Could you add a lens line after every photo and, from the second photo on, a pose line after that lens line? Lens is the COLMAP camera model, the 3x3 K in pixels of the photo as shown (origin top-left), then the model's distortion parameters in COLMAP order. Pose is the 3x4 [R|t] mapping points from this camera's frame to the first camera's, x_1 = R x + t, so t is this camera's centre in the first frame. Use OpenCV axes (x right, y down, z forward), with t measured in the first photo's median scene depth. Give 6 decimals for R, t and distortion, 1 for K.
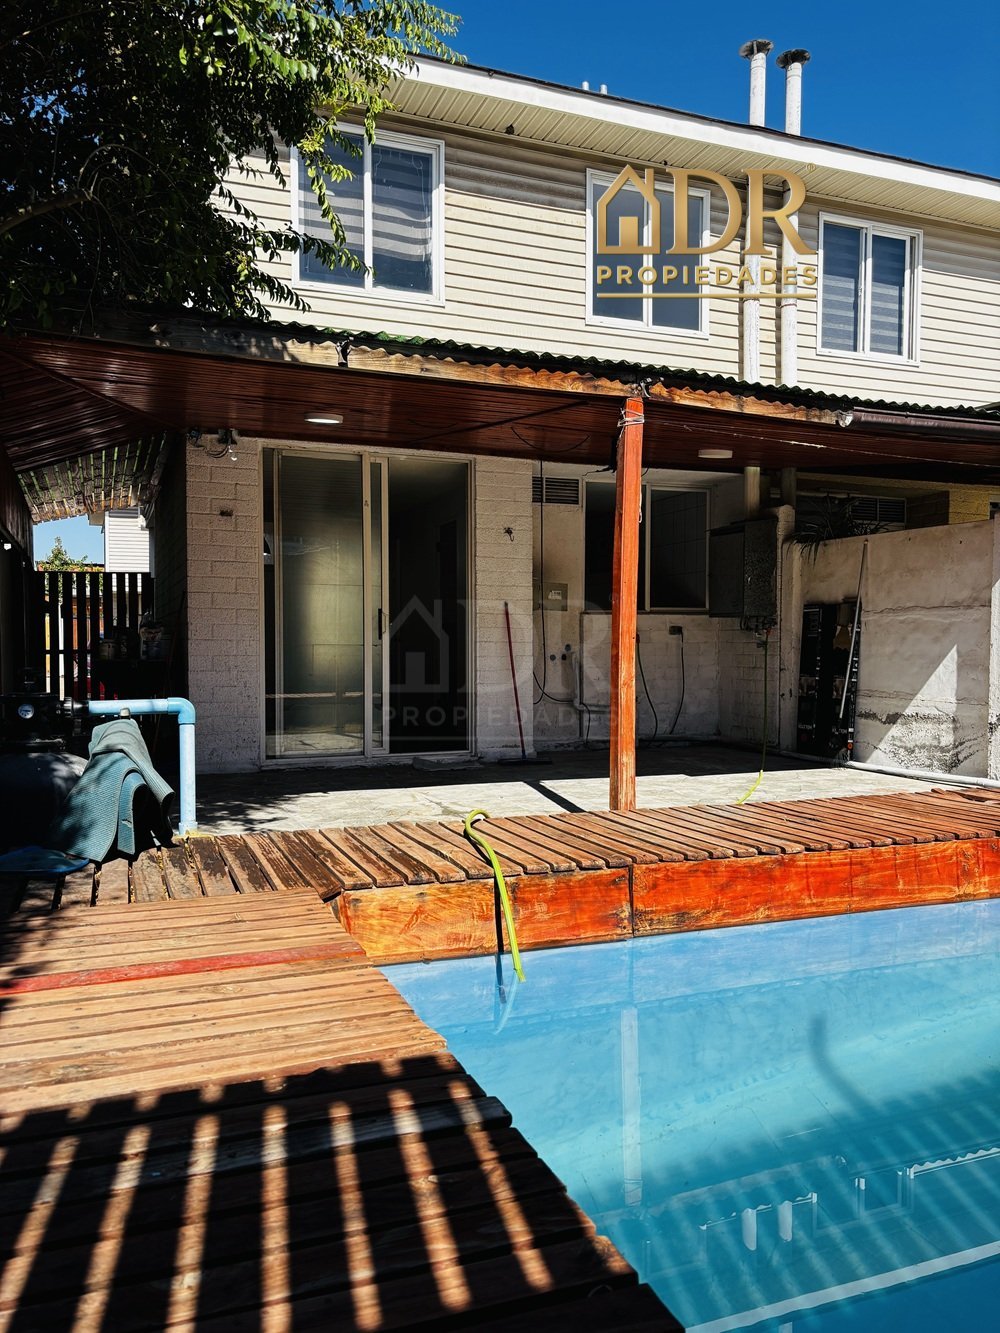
lens RADIAL K [[1015.9, 0, 496.3], [0, 1015.9, 668.0], [0, 0, 1]] dist [0.033574, -0.024622]
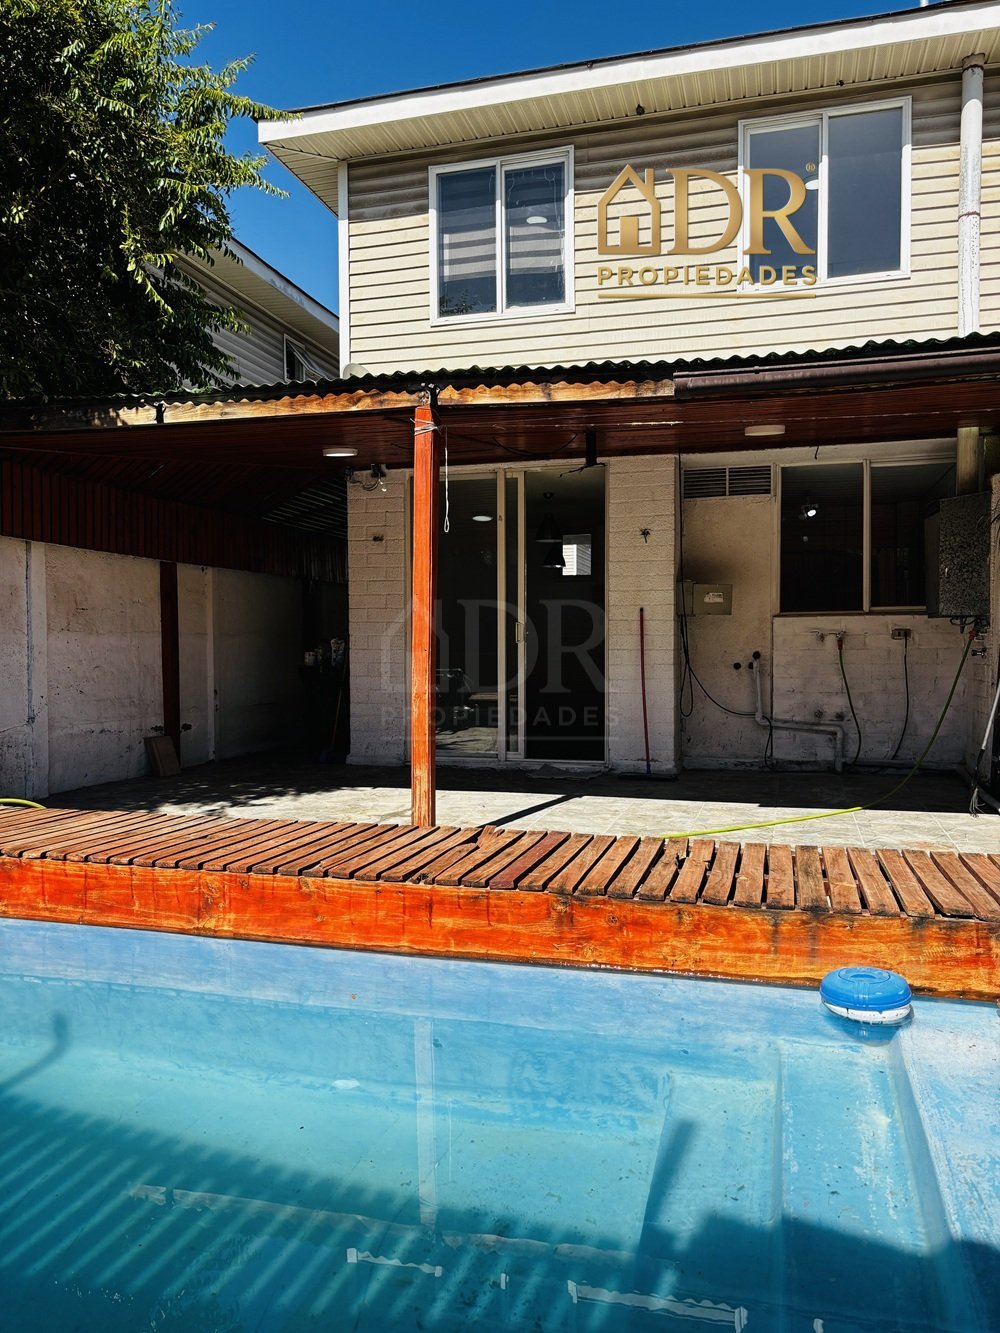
lens RADIAL K [[1015.9, 0, 495.1], [0, 1015.9, 675.0], [0, 0, 1]] dist [0.033574, -0.024622]
pose [[0.792401, 0.014402, -0.609830, 0.722681], [-0.010562, 0.999895, 0.009889, -0.014858], [0.609909, -0.001395, 0.792470, 0.240789]]
